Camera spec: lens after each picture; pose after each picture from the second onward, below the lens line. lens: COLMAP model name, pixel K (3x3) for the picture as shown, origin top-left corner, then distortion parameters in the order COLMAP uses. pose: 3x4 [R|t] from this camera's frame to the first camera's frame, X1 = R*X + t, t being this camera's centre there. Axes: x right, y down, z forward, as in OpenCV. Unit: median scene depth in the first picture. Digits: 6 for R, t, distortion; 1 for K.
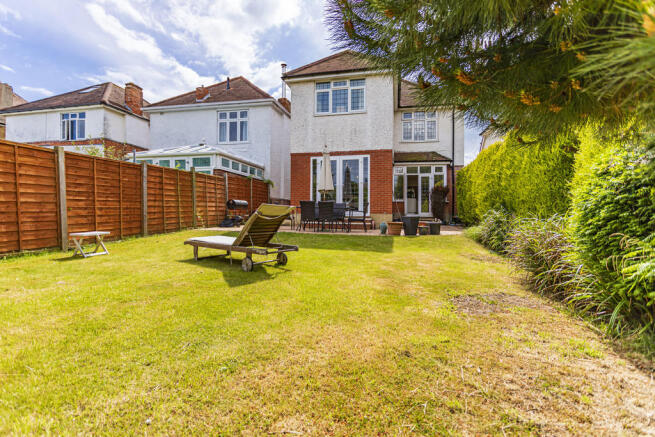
lens RADIAL K [[305.2, 0, 328.0], [0, 305.2, 217.4], [0, 0, 1]] dist [-0.001334, -0.000145]
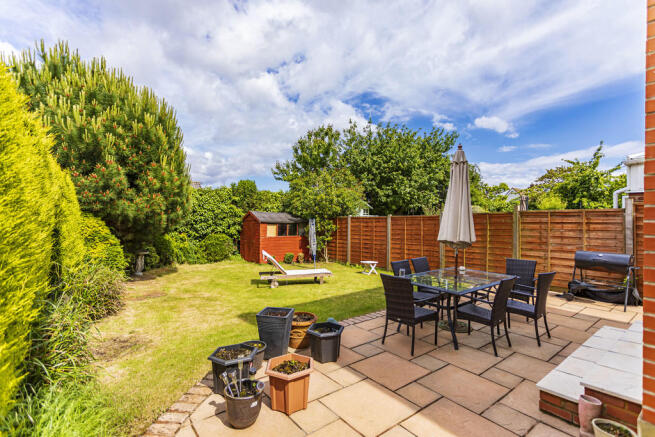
lens RADIAL K [[305.2, 0, 326.7], [0, 305.2, 219.5], [0, 0, 1]] dist [-0.001334, -0.000145]
pose [[-0.650214, -0.004456, -0.759738, 0.722870], [-0.019090, 0.999763, 0.010475, -0.198249], [0.759511, 0.021315, -0.650145, 1.784169]]
